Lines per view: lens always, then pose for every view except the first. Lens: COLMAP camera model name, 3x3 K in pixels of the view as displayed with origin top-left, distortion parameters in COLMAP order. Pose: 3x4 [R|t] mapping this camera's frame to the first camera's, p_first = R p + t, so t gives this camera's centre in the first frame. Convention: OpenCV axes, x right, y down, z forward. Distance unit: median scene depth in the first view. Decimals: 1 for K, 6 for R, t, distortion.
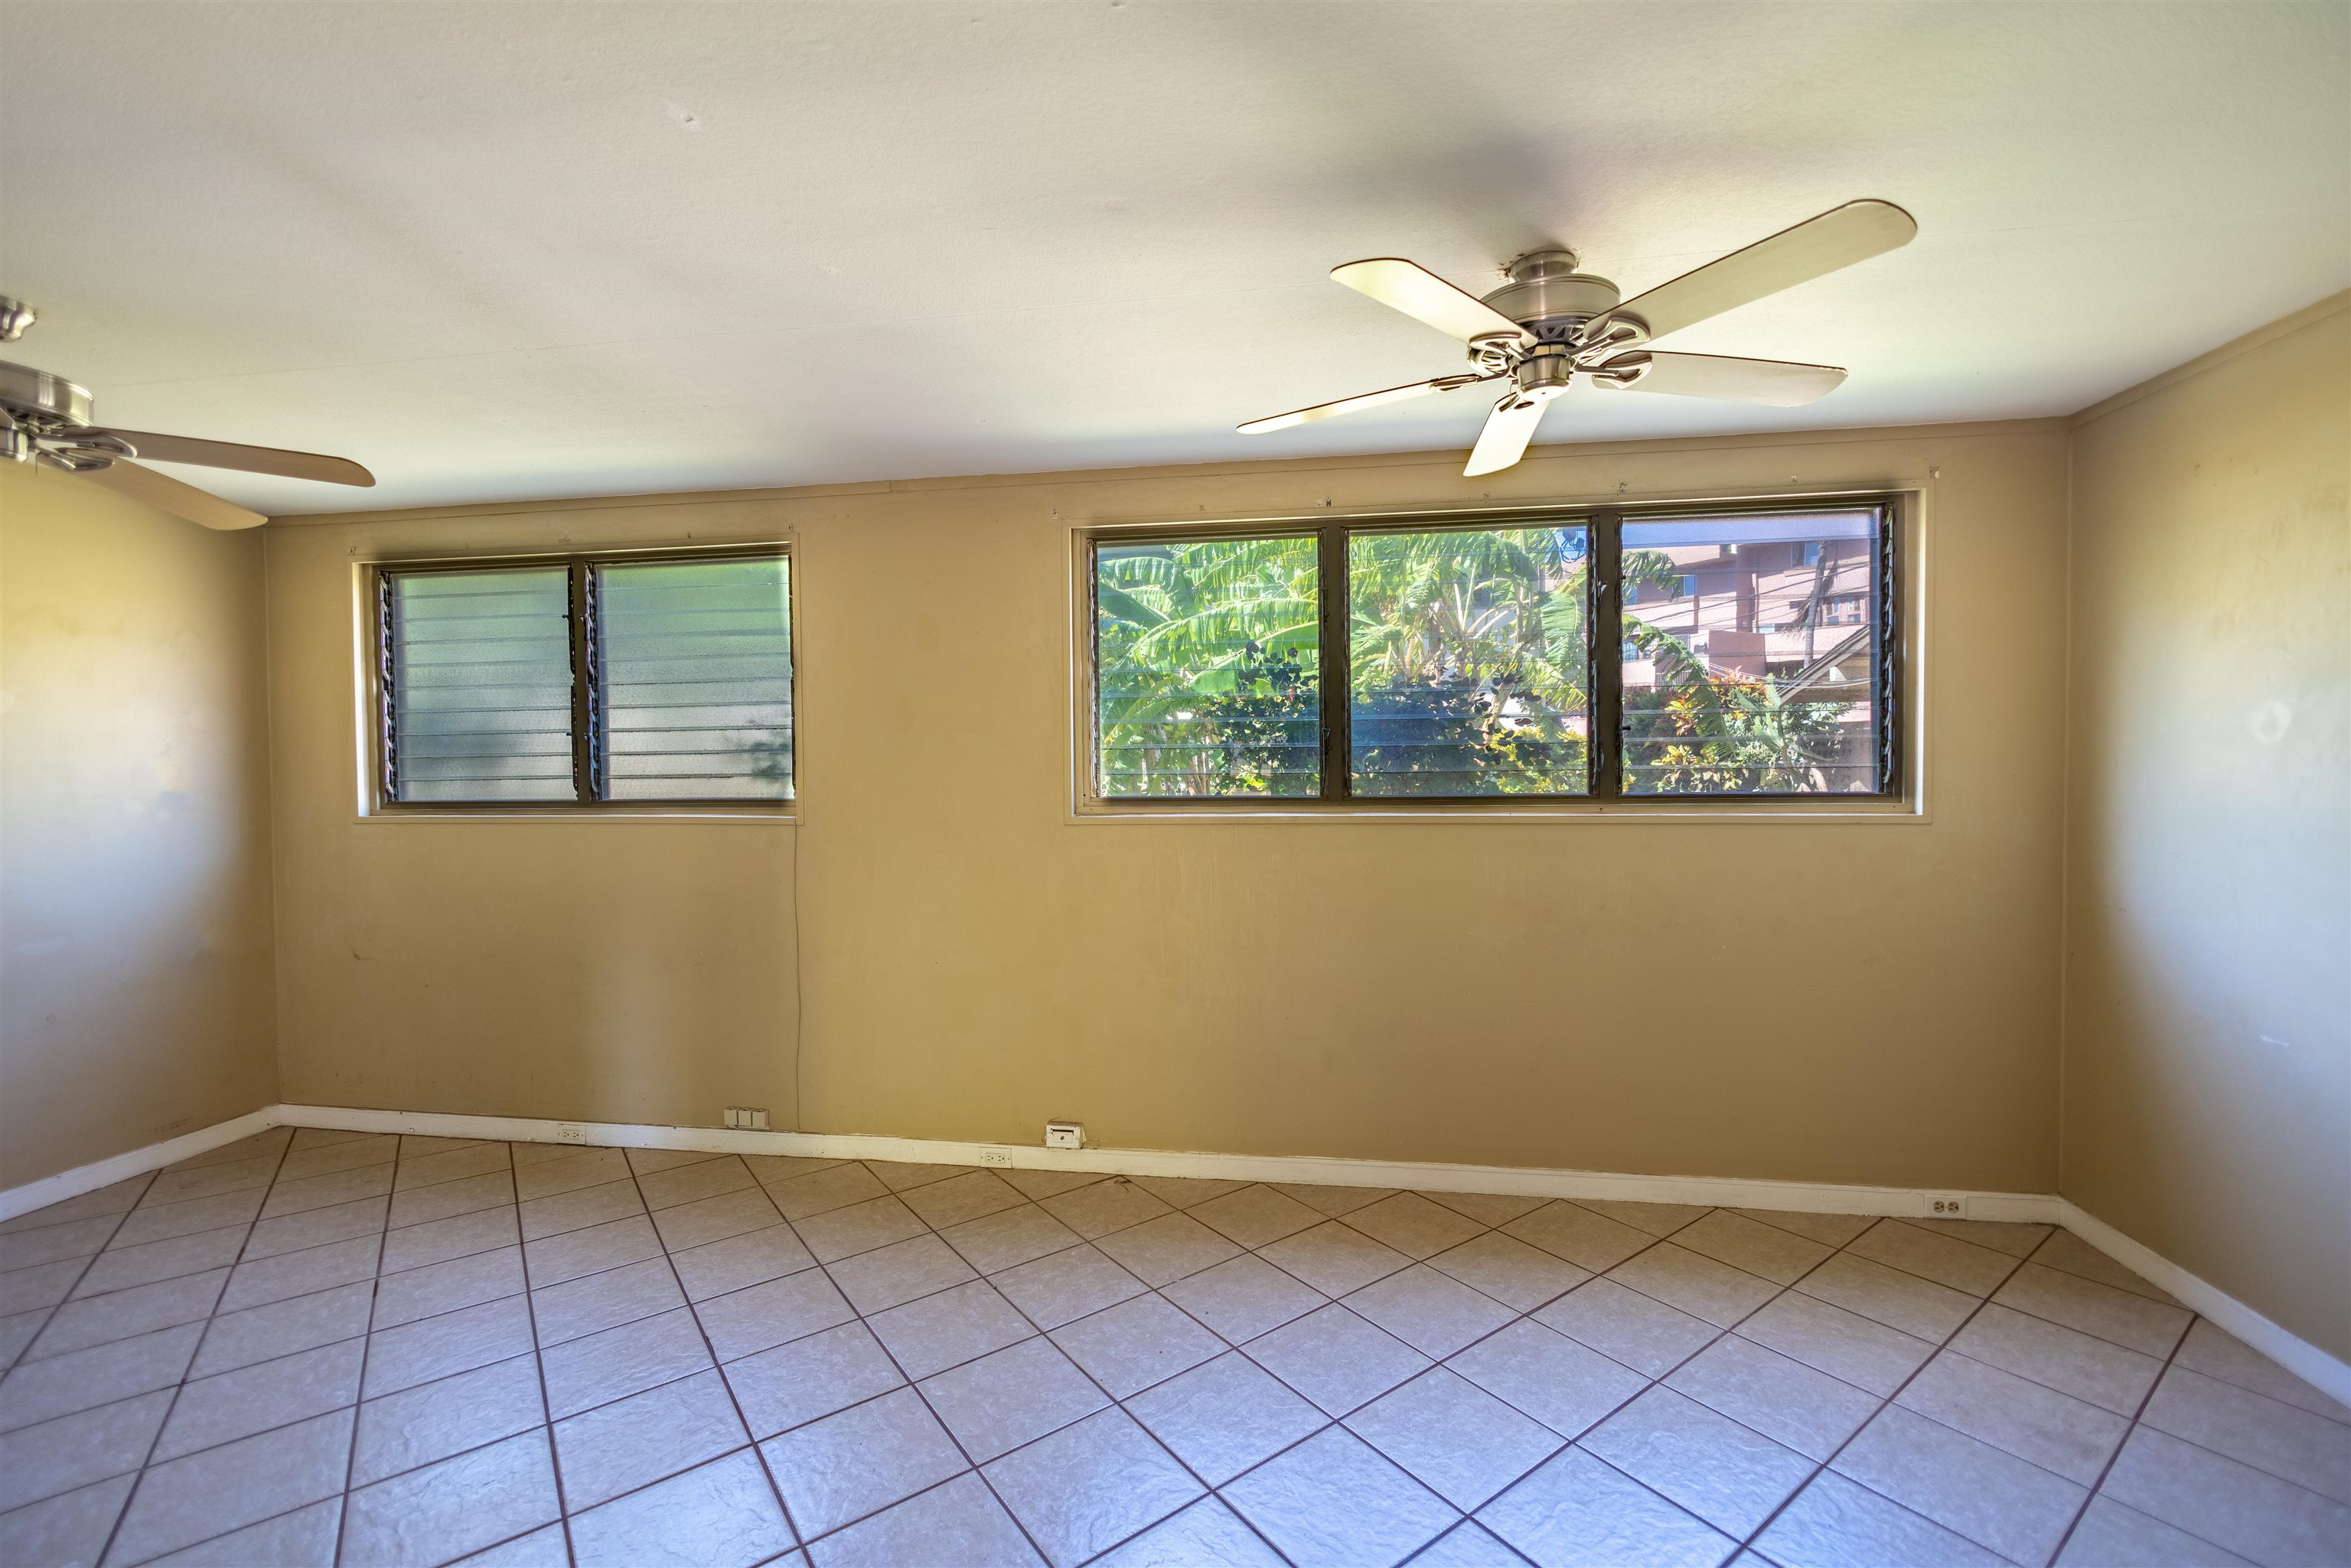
lens RADIAL K [[993.0, 0, 1174.0], [0, 993.0, 783.2], [0, 0, 1]] dist [-0.003163, 0.000996]
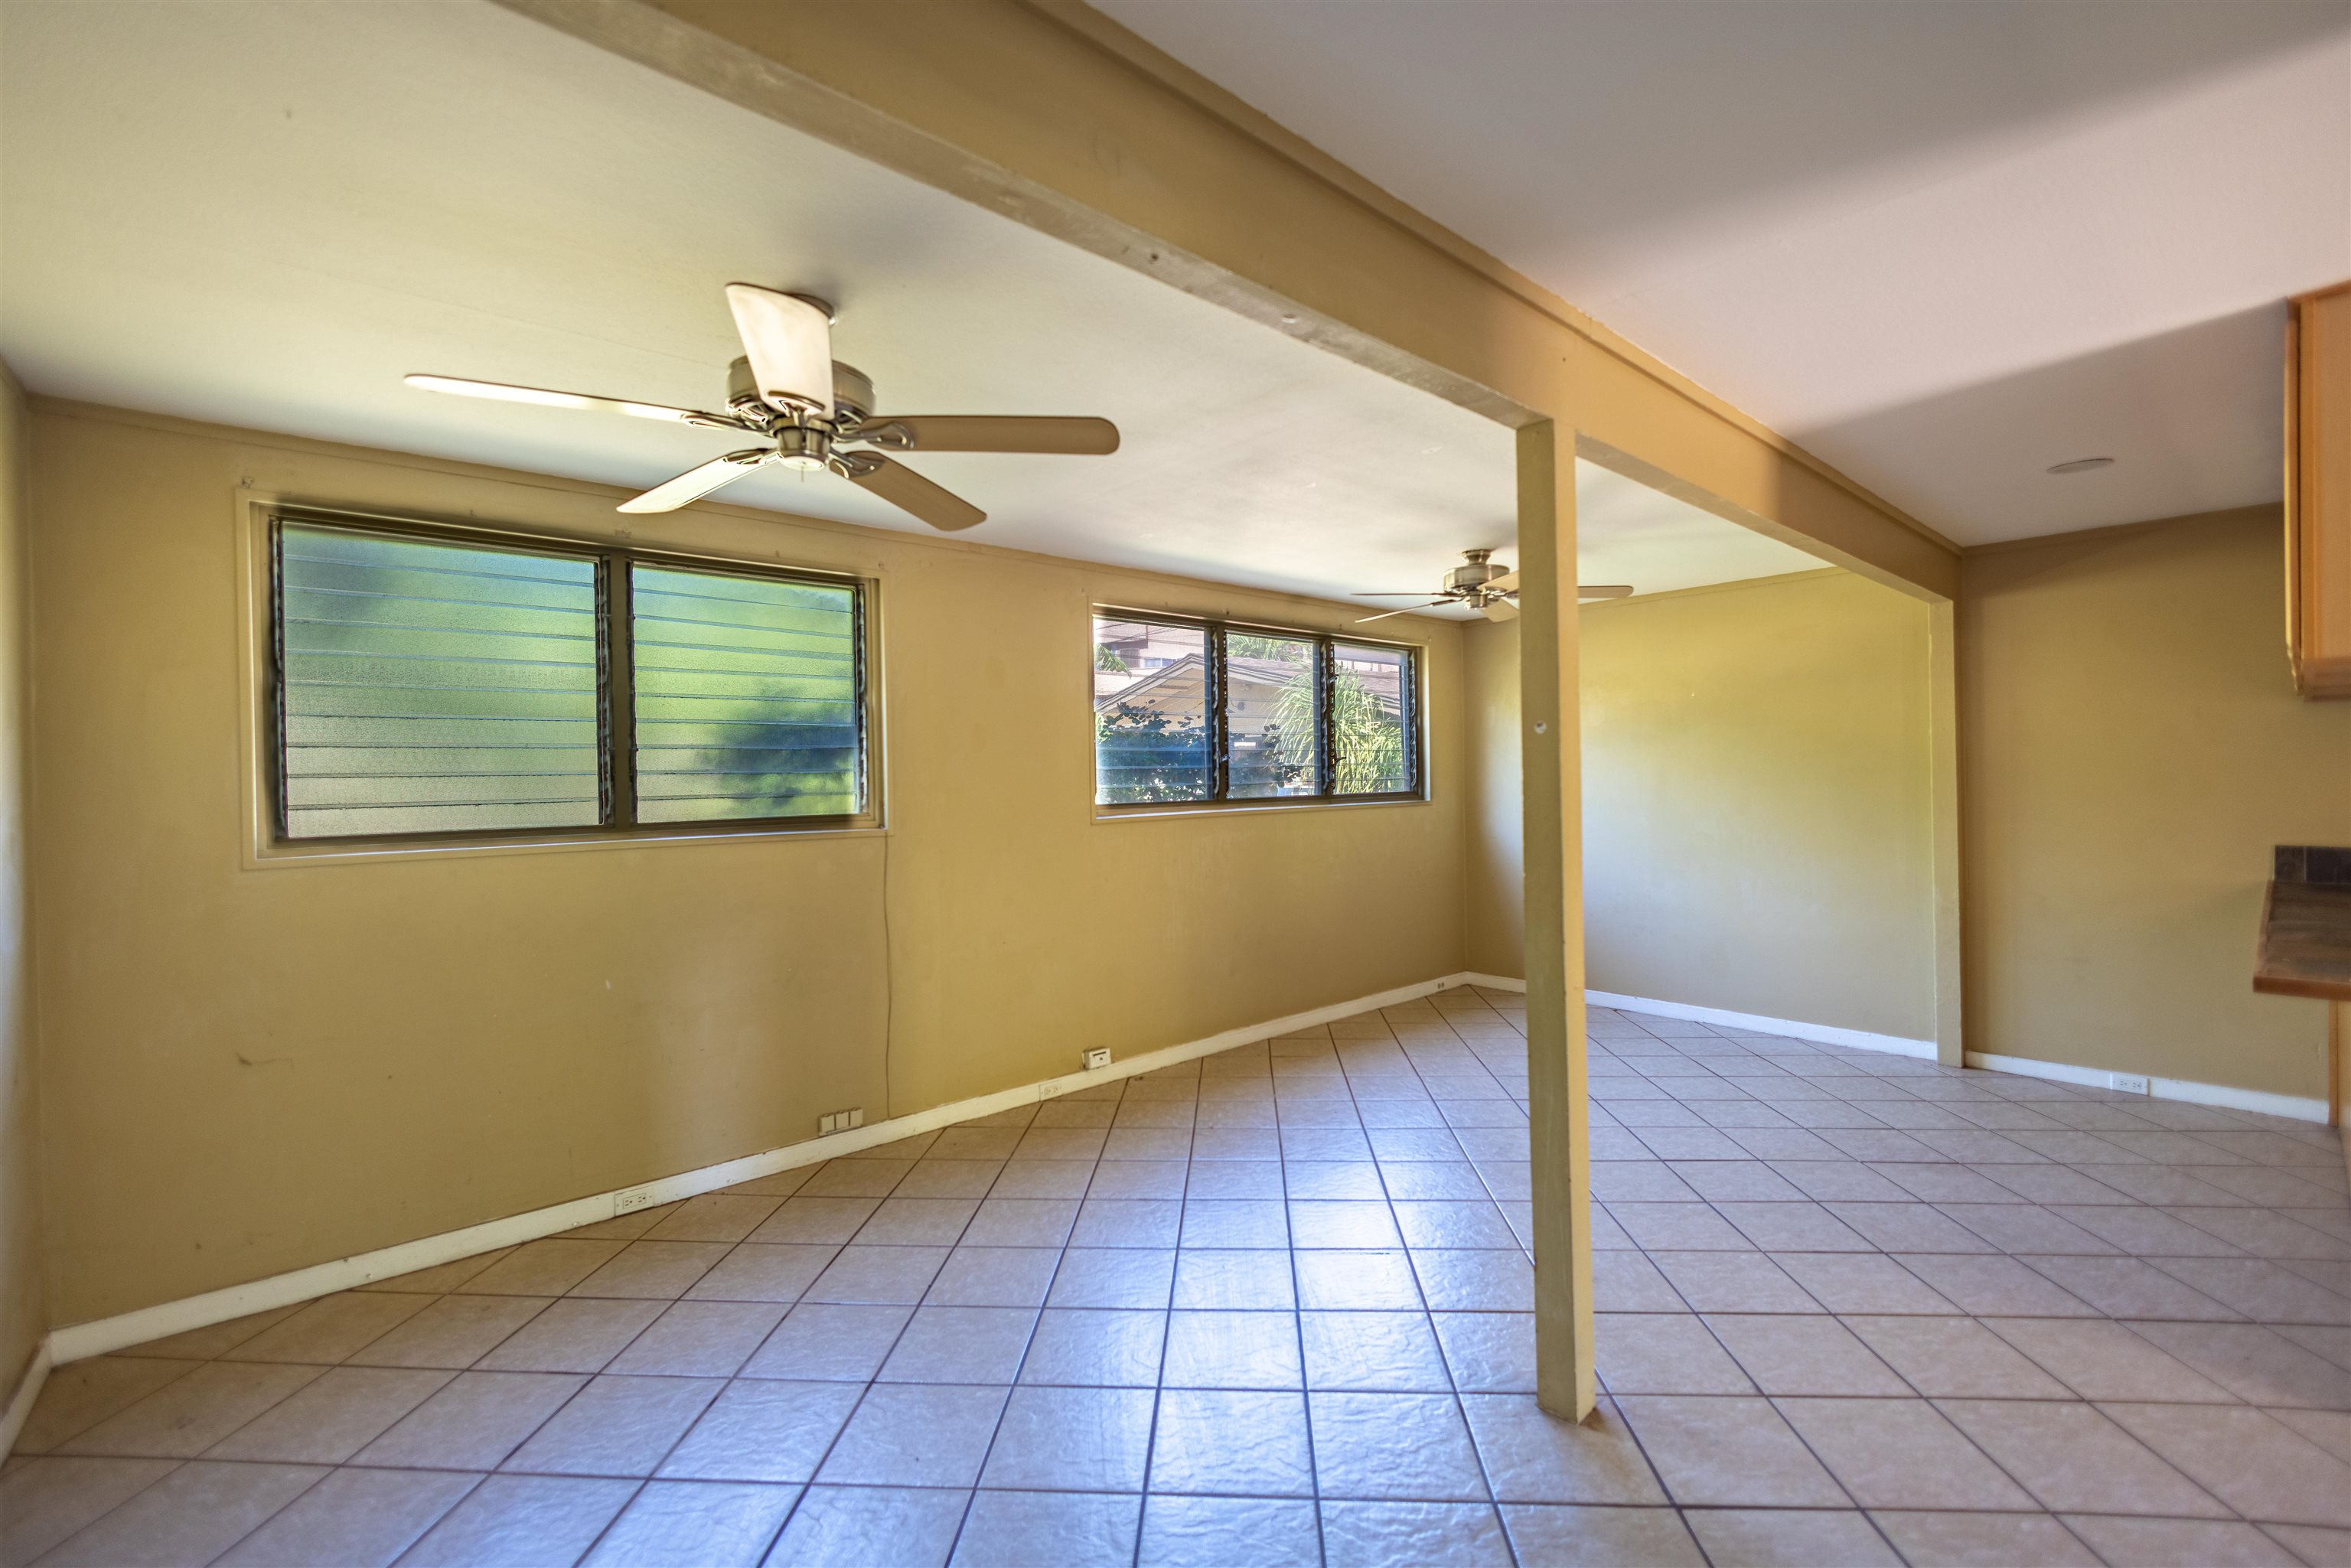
lens RADIAL K [[993.0, 0, 1183.2], [0, 993.0, 782.7], [0, 0, 1]] dist [-0.003163, 0.000996]
pose [[0.637952, -0.008473, 0.770029, -1.005500], [0.025584, 0.999621, -0.010197, 0.001653], [-0.769651, 0.026205, 0.637927, 0.047323]]
